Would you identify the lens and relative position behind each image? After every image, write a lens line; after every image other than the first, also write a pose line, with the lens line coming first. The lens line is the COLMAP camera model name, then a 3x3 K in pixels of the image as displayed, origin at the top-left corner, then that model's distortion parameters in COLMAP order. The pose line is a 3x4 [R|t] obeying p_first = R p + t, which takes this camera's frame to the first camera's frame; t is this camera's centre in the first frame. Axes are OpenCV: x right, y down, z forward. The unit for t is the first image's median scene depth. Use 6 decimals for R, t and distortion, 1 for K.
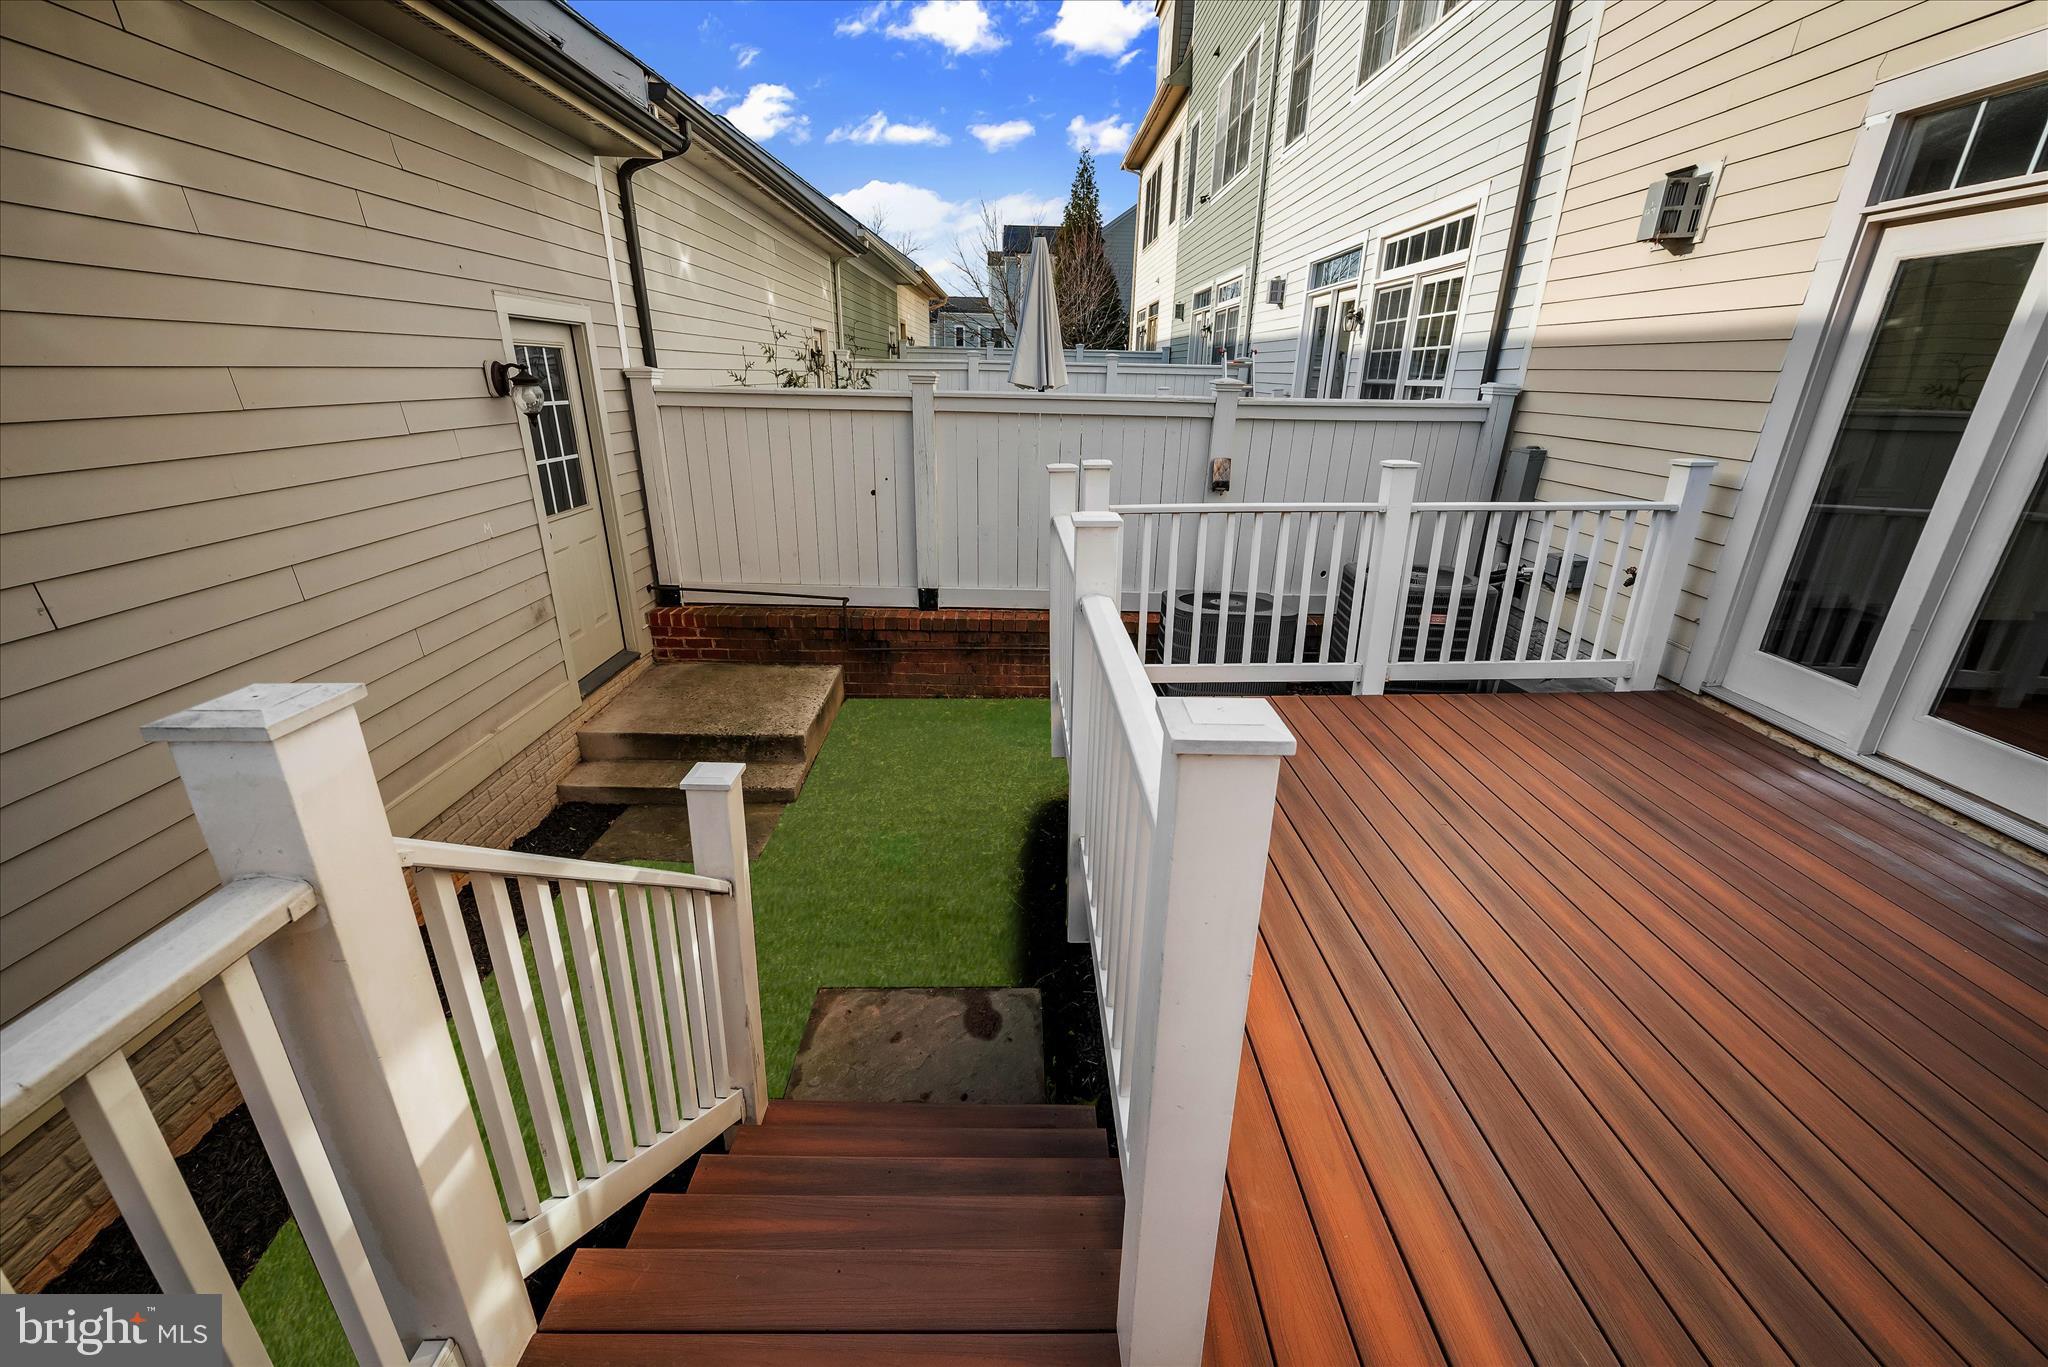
lens RADIAL K [[811.1, 0, 1030.2], [0, 811.1, 684.1], [0, 0, 1]] dist [-0.001806, 0.000186]
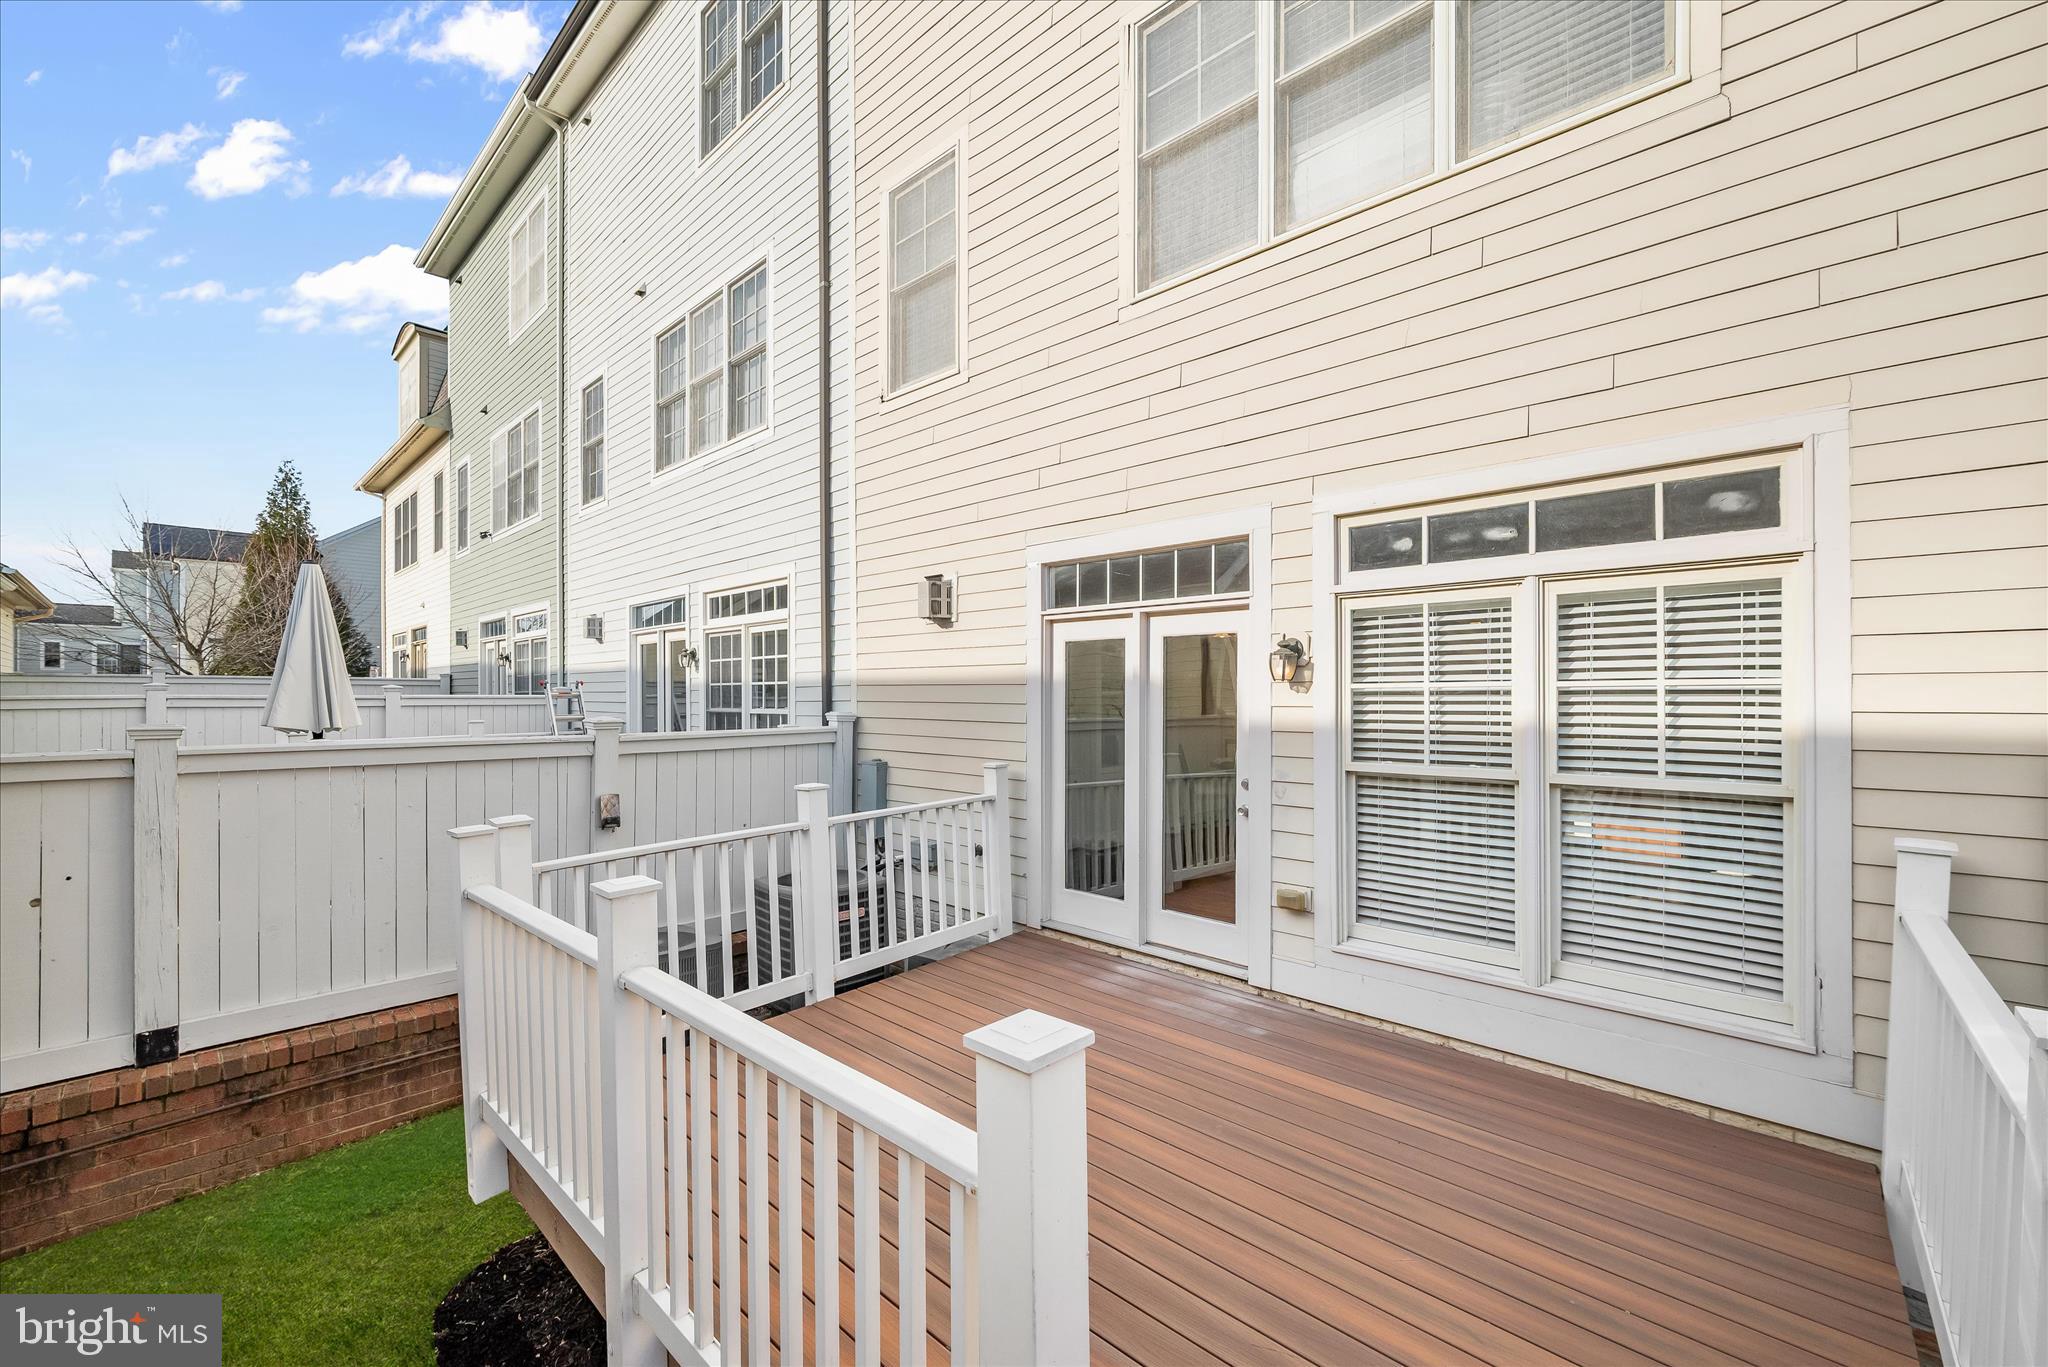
lens RADIAL K [[811.1, 0, 1025.9], [0, 811.1, 697.3], [0, 0, 1]] dist [-0.001806, 0.000186]
pose [[0.696796, -0.017580, 0.717054, -0.101205], [0.269997, 0.932598, -0.239504, -0.021345], [-0.664513, 0.360487, 0.654577, 0.000903]]
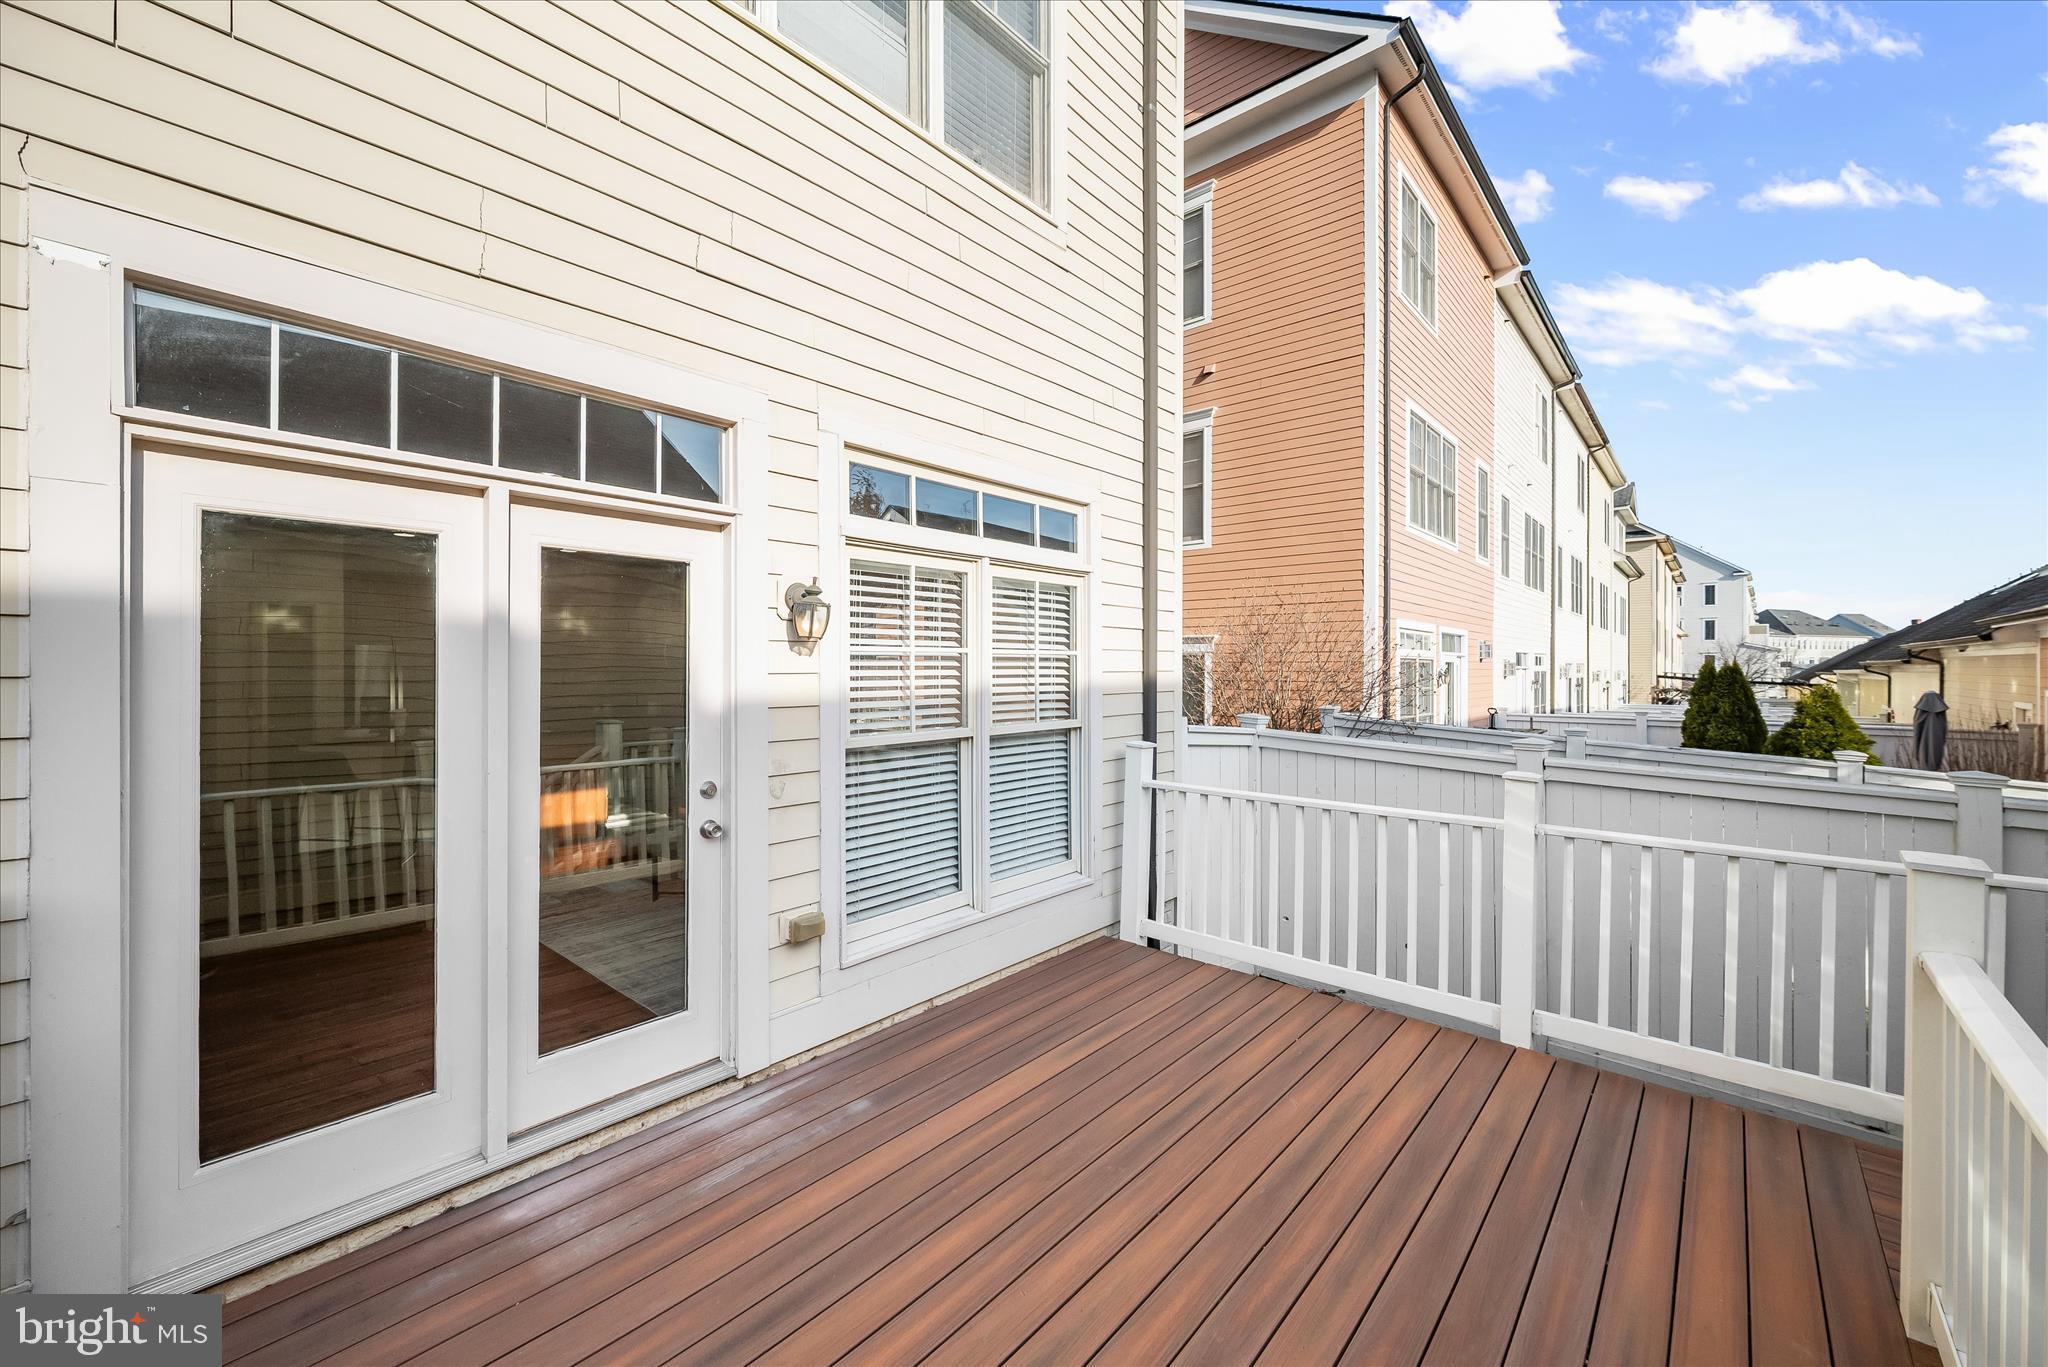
lens RADIAL K [[811.1, 0, 1027.2], [0, 811.1, 668.8], [0, 0, 1]] dist [-0.001806, 0.000186]
pose [[-0.745267, -0.021209, 0.666429, 0.099465], [0.226268, 0.932139, 0.282701, -0.243187], [-0.627200, 0.361479, -0.689894, 0.592331]]
